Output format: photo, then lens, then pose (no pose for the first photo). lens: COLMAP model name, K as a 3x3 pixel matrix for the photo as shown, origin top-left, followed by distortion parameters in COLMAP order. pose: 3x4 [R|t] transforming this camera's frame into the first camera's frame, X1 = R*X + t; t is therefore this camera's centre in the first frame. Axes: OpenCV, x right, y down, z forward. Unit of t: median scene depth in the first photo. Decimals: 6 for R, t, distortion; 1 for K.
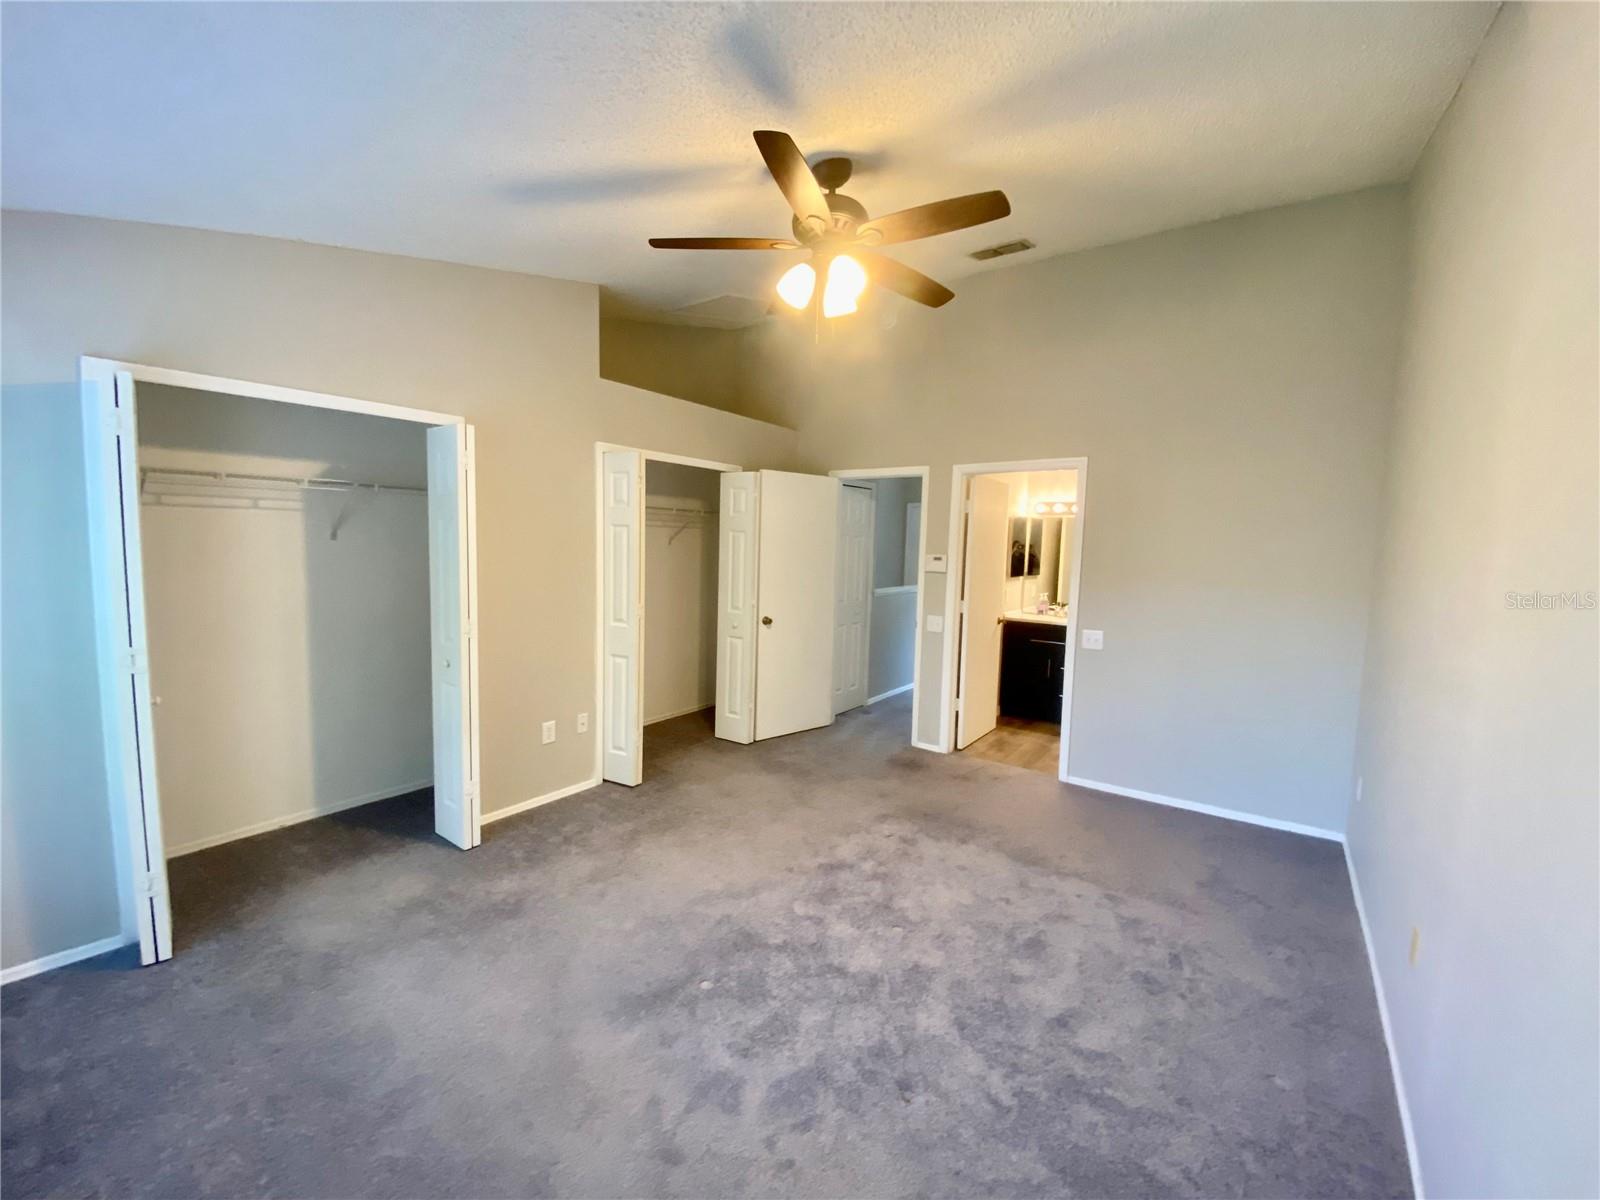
lens RADIAL K [[651.6, 0, 797.4], [0, 651.6, 598.5], [0, 0, 1]] dist [0.040217, -0.030136]
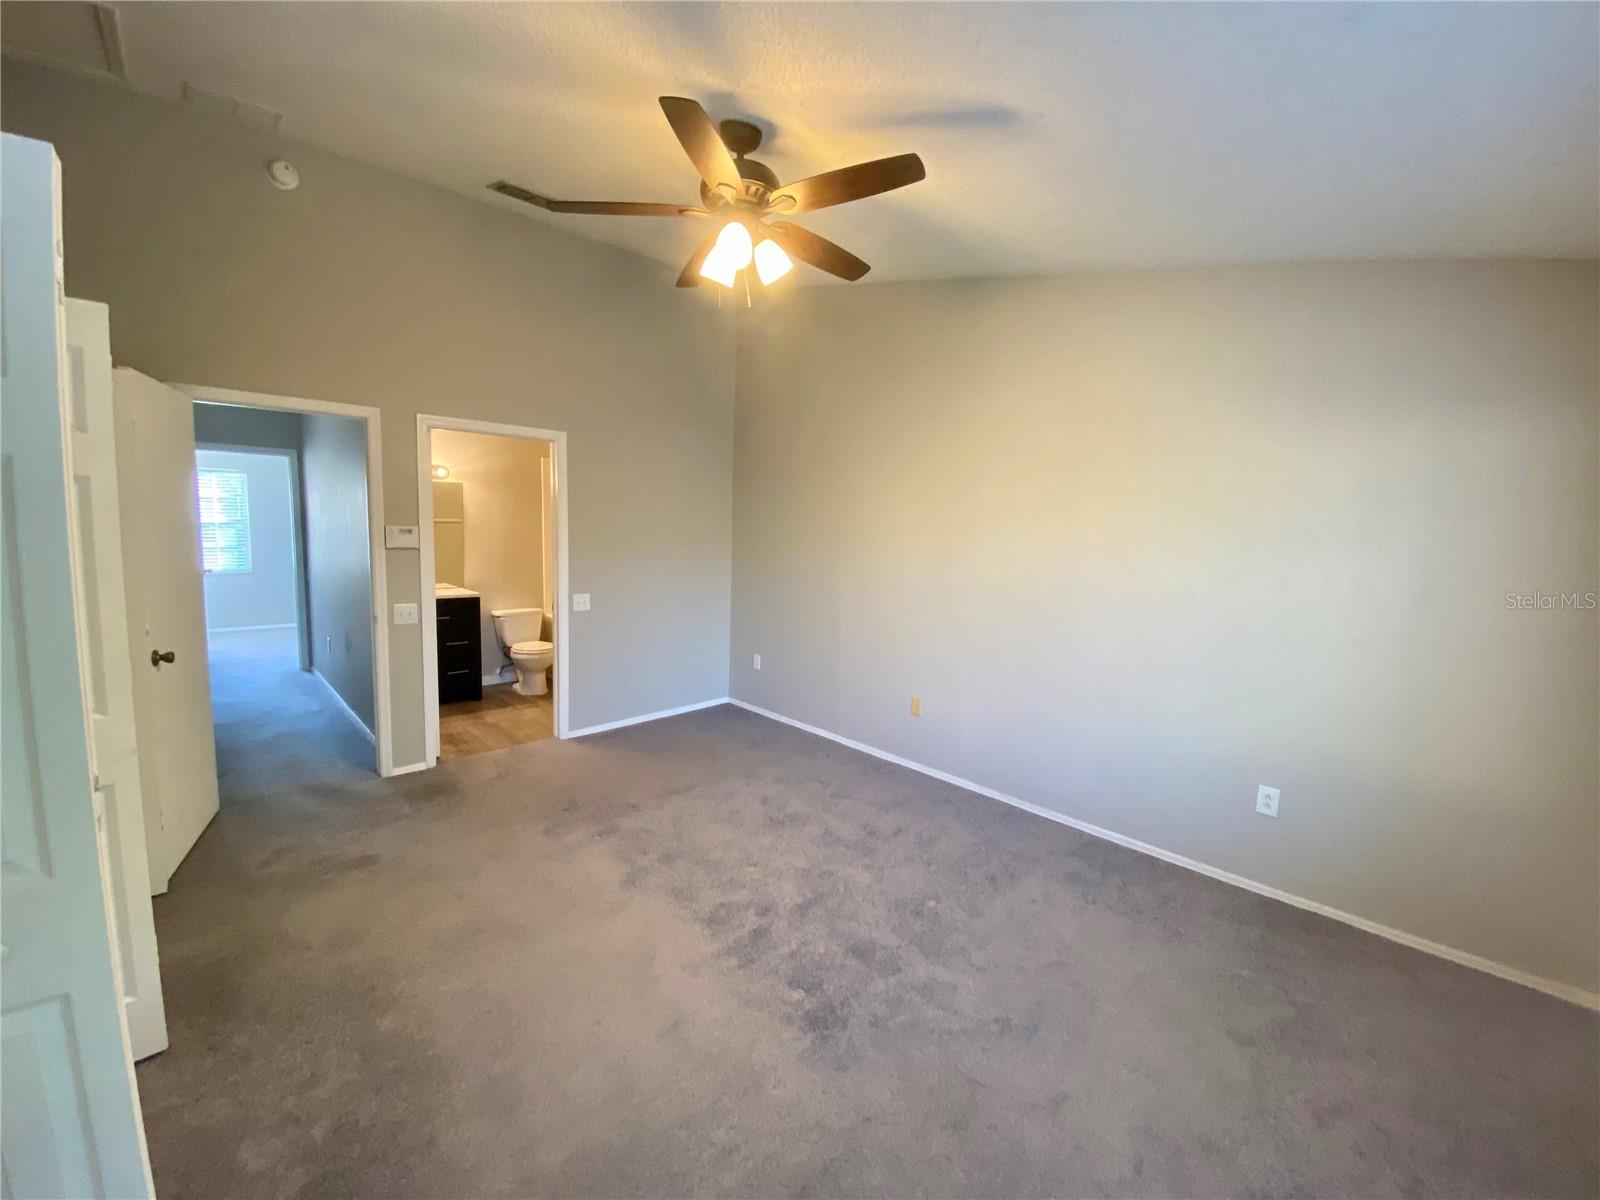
lens RADIAL K [[651.6, 0, 797.4], [0, 651.6, 598.5], [0, 0, 1]] dist [0.040217, -0.030136]
pose [[0.181007, -0.131251, 0.974684, -0.601192], [0.068328, 0.990338, 0.120670, -0.054615], [-0.981105, 0.044756, 0.188226, 0.485817]]
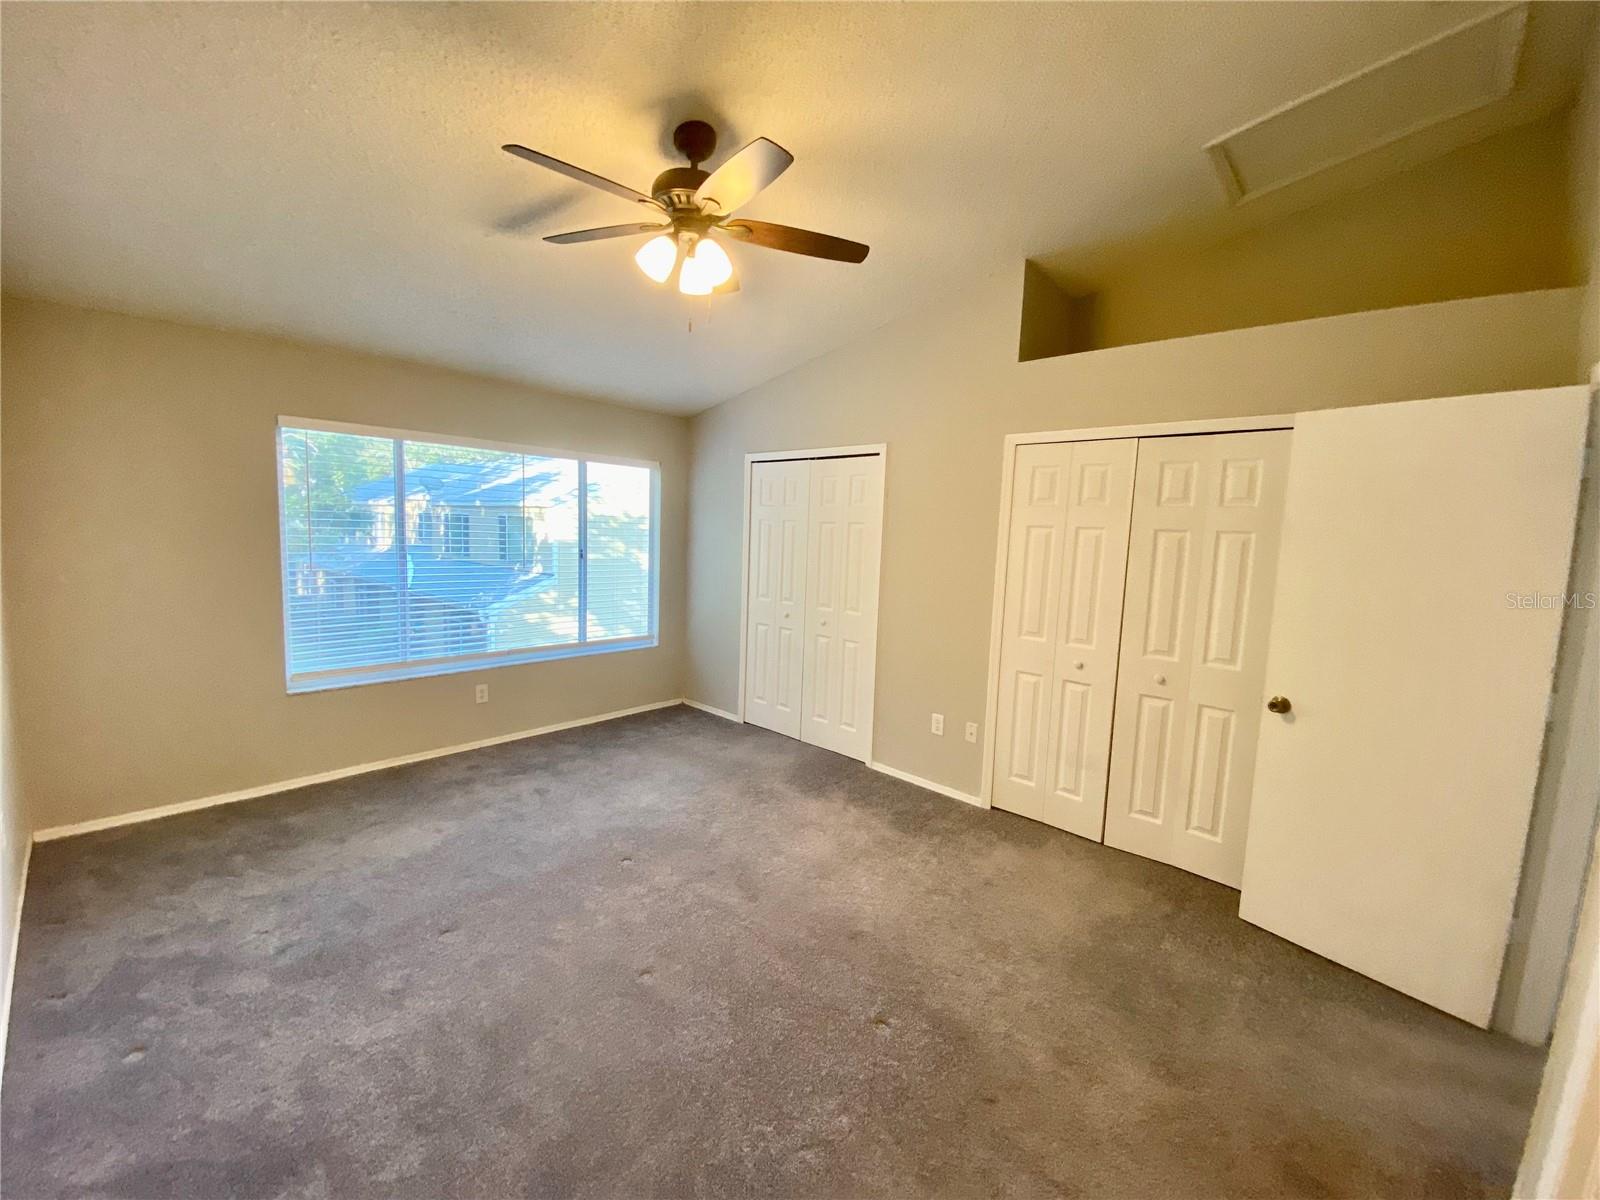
lens RADIAL K [[651.6, 0, 797.4], [0, 651.6, 598.5], [0, 0, 1]] dist [0.040217, -0.030136]
pose [[-0.117623, 0.084061, -0.989494, 0.662048], [-0.130621, 0.986444, 0.099329, -0.068438], [0.984430, 0.140932, -0.105048, 0.858358]]
